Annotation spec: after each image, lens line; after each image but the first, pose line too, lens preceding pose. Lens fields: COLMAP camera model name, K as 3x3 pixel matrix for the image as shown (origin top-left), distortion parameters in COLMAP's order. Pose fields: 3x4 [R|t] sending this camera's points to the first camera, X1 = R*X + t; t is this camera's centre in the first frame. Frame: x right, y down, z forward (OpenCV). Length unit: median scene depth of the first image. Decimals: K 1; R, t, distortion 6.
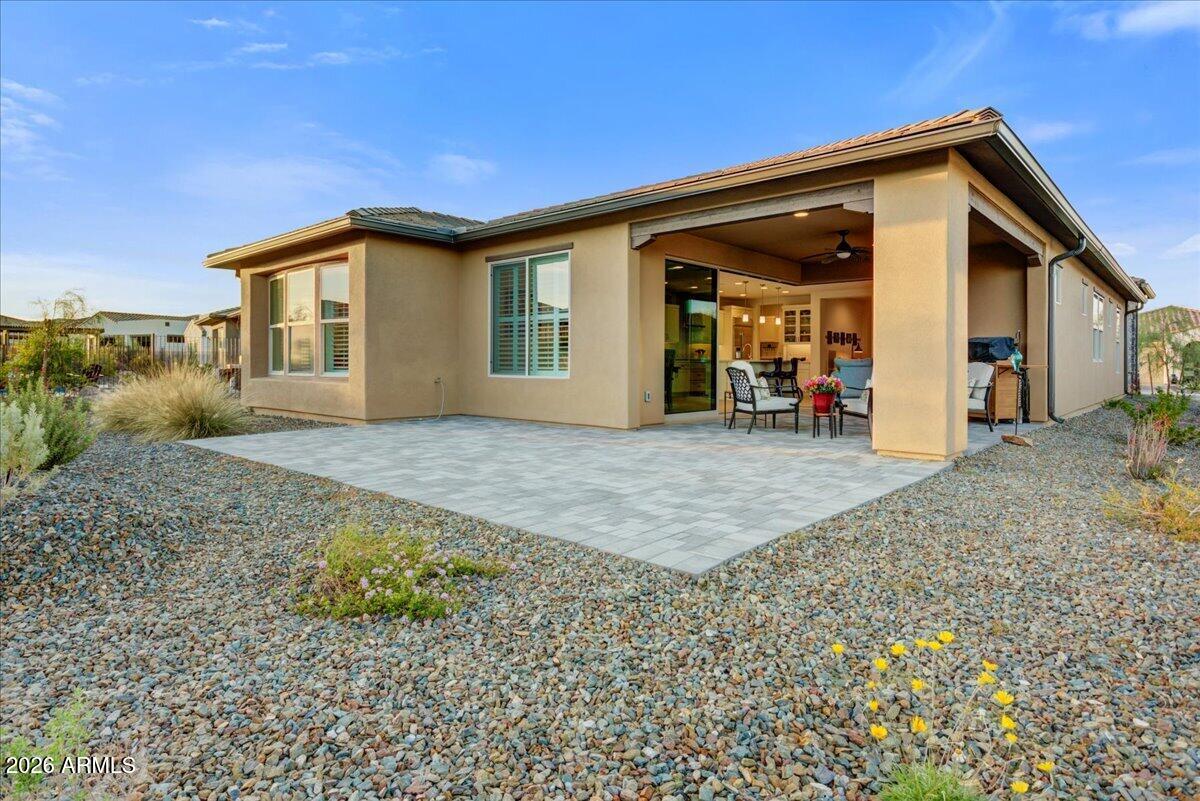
lens RADIAL K [[664.5, 0, 601.2], [0, 664.5, 363.9], [0, 0, 1]] dist [0.000344, 0.000065]
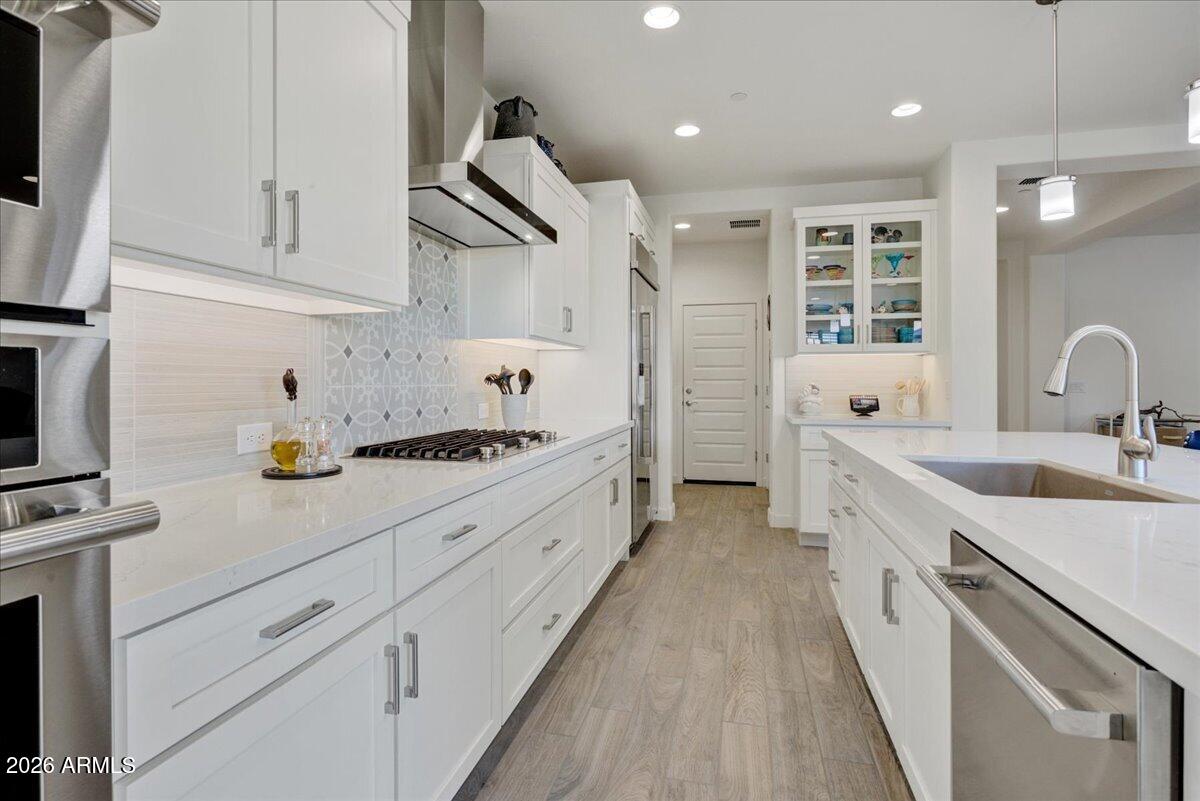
lens RADIAL K [[597.7, 0, 604.9], [0, 597.7, 380.7], [0, 0, 1]] dist [-0.001321, 0.000314]
pose [[0.871708, -0.002128, 0.490020, 0.090189], [0.001886, 0.999998, 0.000988, -0.018994], [-0.490021, 0.000063, 0.871711, 0.843238]]
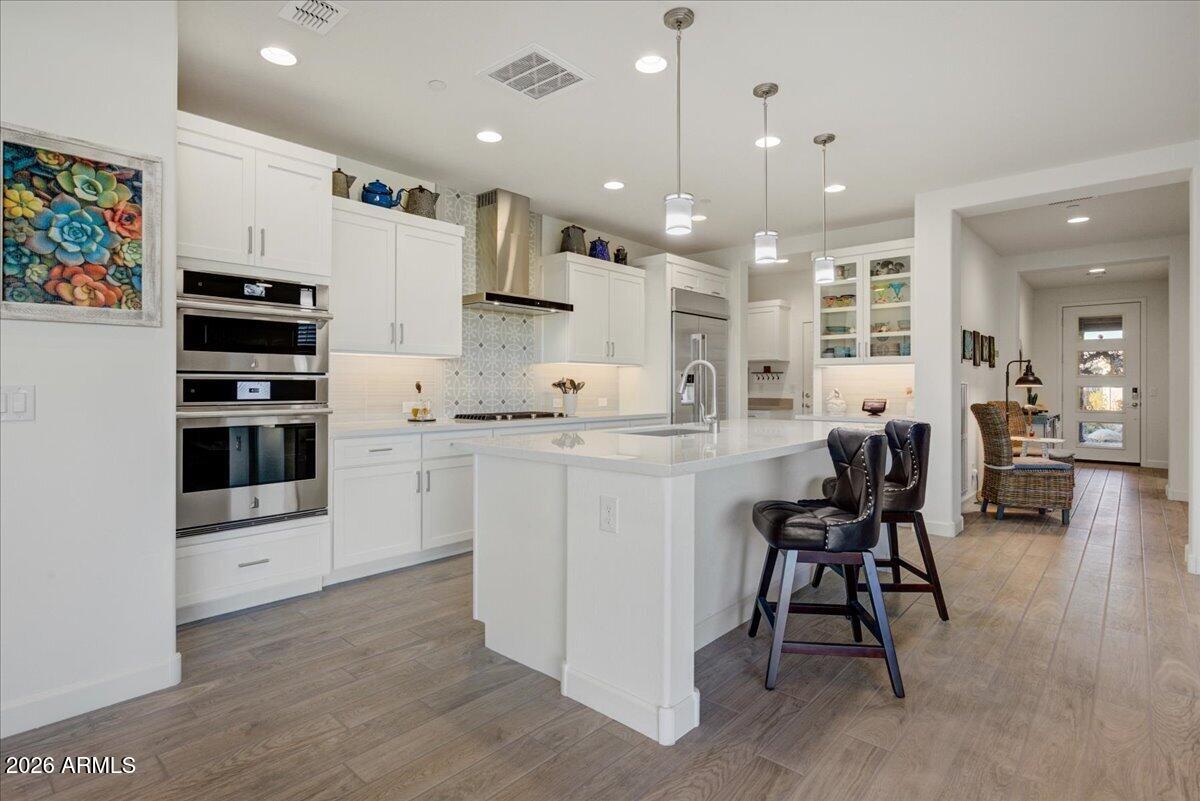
lens RADIAL K [[584.4, 0, 600.0], [0, 584.4, 400.5], [0, 0, 1]] dist [-0.068791, -0.000071]
pose [[0.999995, -0.000230, -0.003288, 0.166174], [0.000314, 0.999671, 0.025643, -0.019096], [0.003281, -0.025644, 0.999666, 0.712691]]
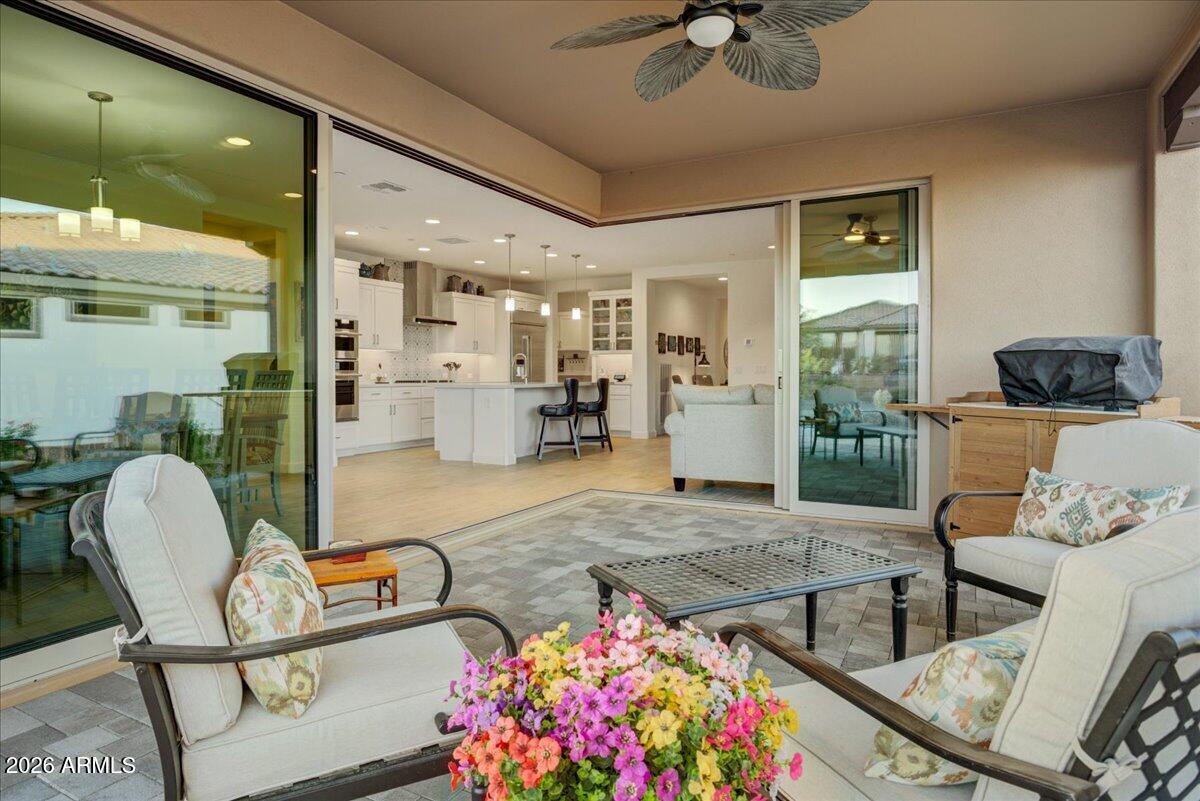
lens RADIAL K [[675.6, 0, 599.7], [0, 675.6, 379.9], [0, 0, 1]] dist [-0.000690, 0.000047]
pose [[0.971157, -0.007501, 0.238323, 0.133775], [0.005137, 0.999931, 0.010536, -0.012149], [-0.238385, -0.009008, 0.971129, 0.391389]]
